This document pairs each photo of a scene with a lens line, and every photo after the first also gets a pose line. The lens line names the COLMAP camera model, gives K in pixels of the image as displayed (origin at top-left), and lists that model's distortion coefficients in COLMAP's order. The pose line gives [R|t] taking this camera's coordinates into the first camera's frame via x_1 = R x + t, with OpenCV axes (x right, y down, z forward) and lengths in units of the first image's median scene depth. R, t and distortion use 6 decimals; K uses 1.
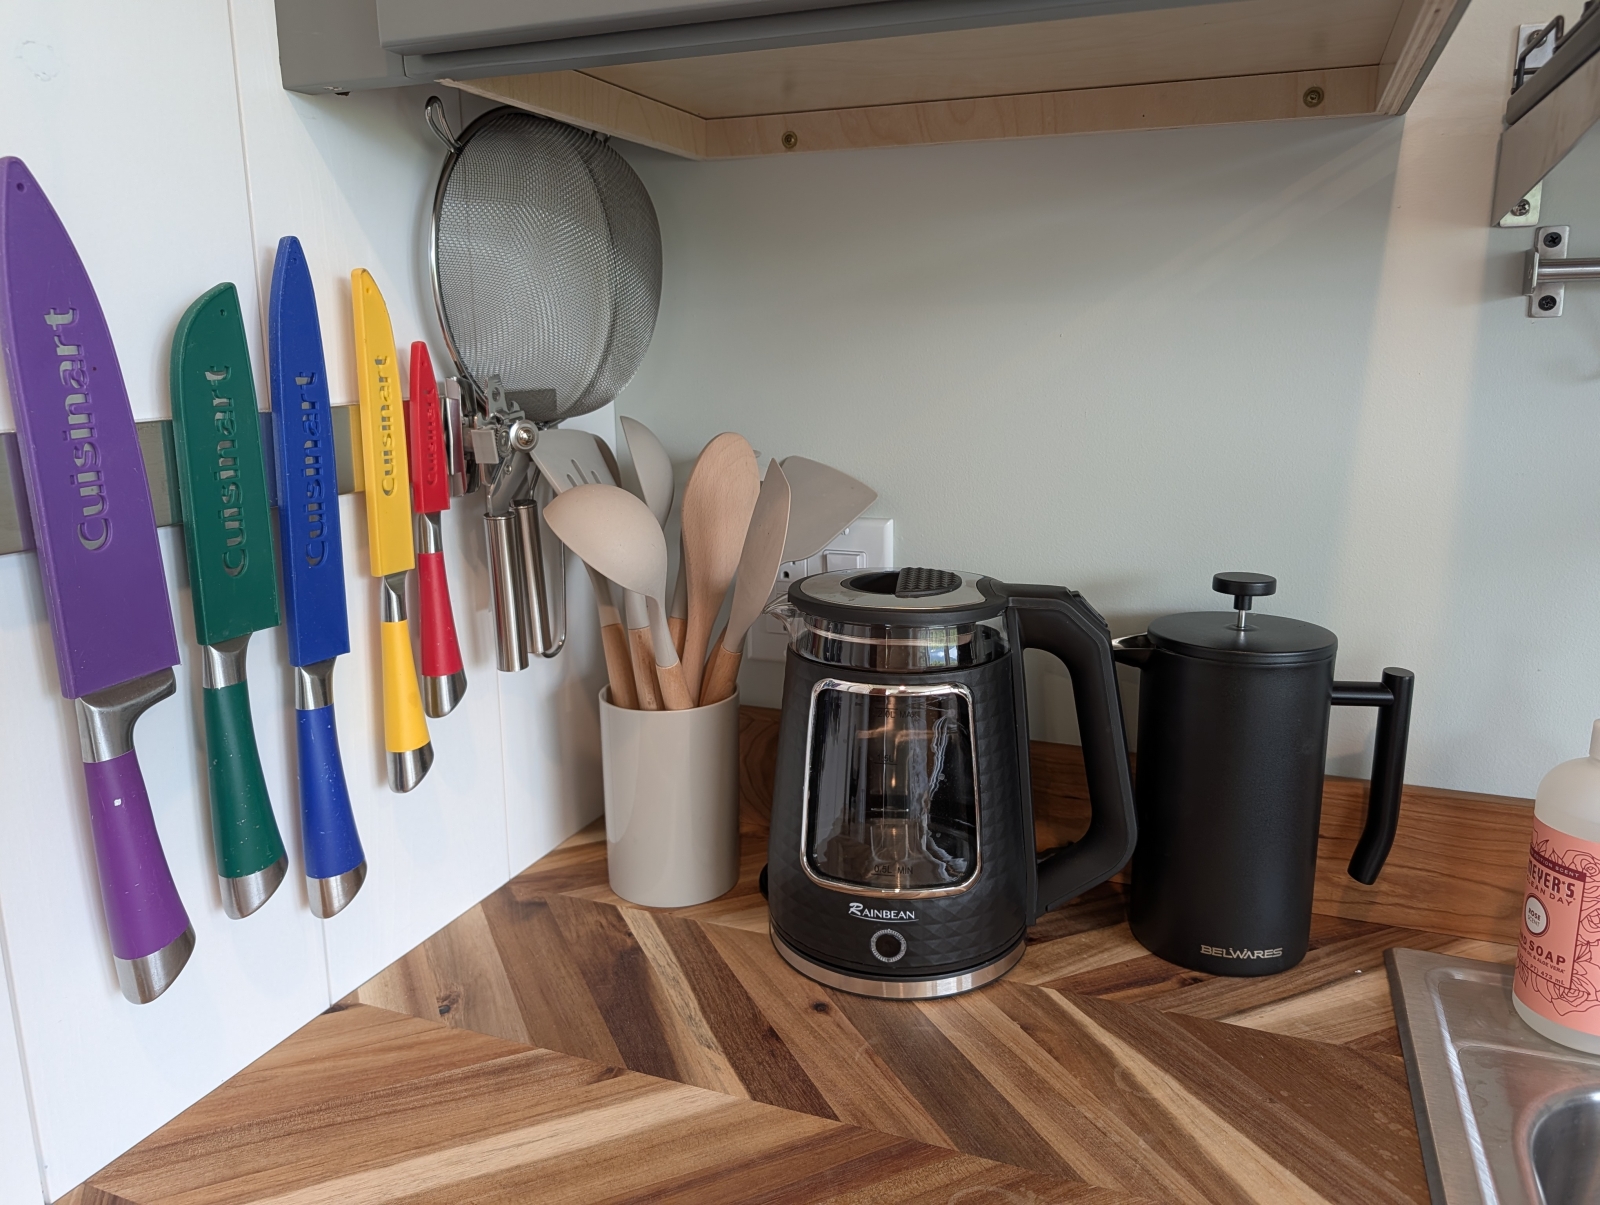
lens RADIAL K [[1198.5, 0, 800.4], [0, 1198.5, 578.3], [0, 0, 1]] dist [-0.004920, -0.000381]
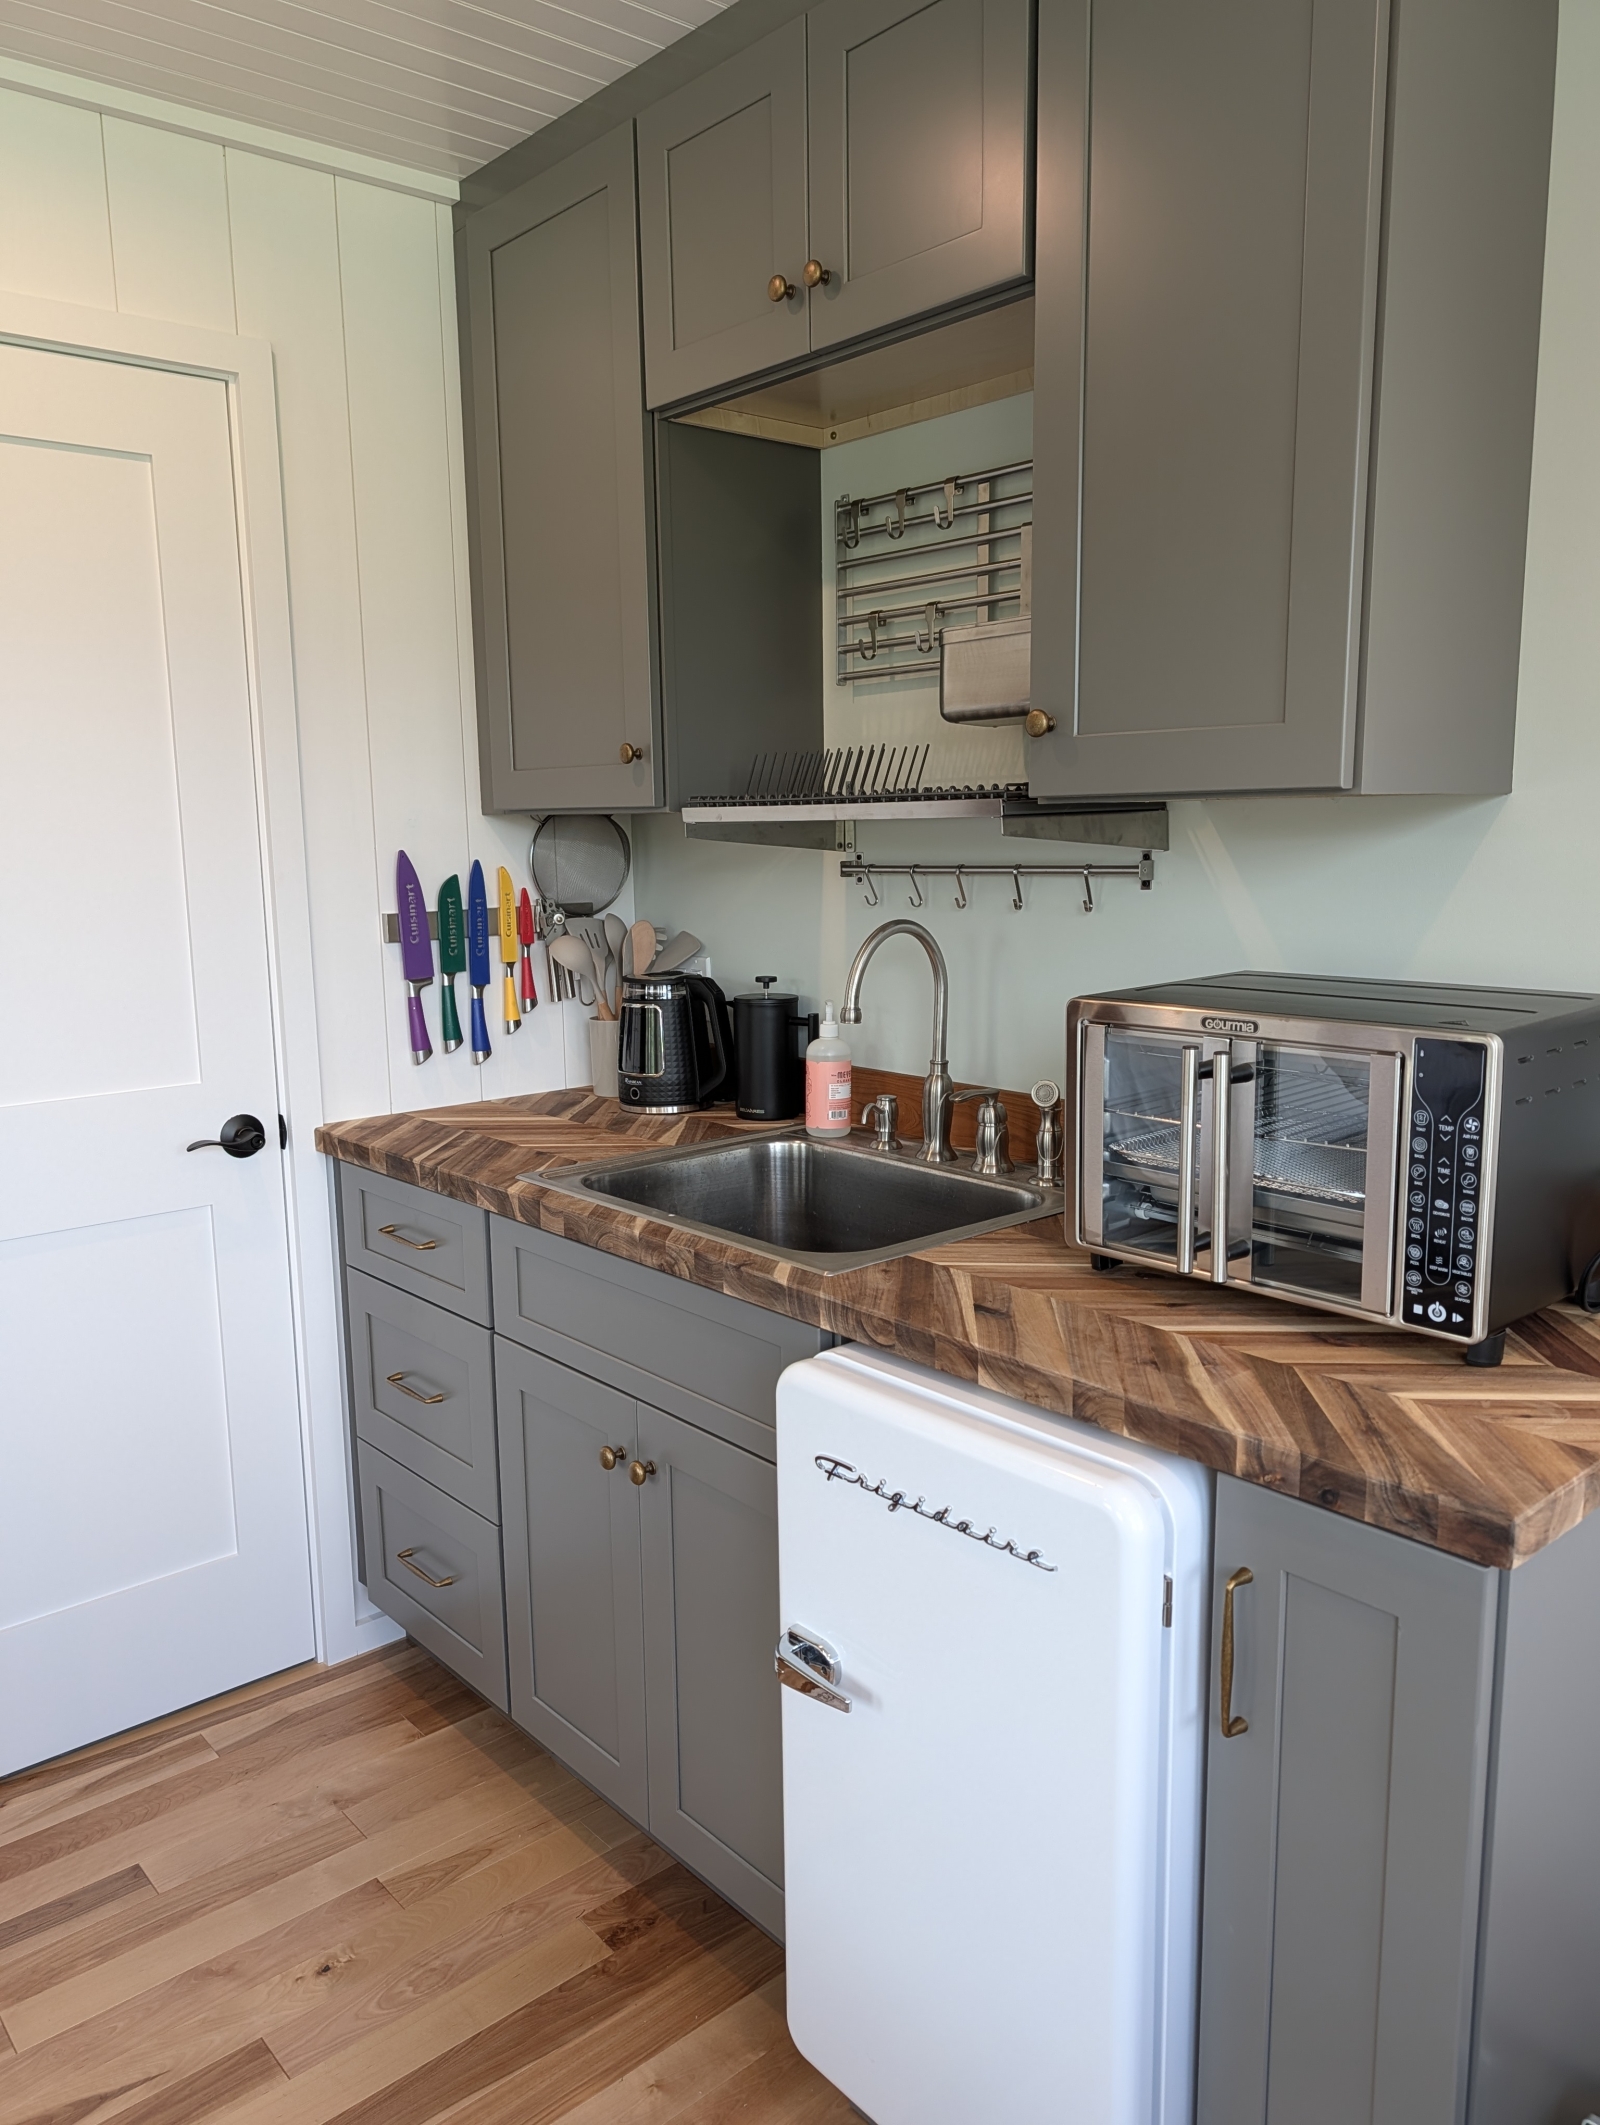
lens RADIAL K [[1540.0, 0, 800.0], [0, 1540.0, 1062.5], [0, 0, 1]] dist [0.001230, 0.000057]
pose [[0.893569, 0.067364, -0.443844, 2.249968], [-0.082898, 0.996435, -0.015662, 0.271840], [0.441207, 0.050788, 0.895967, -2.366914]]
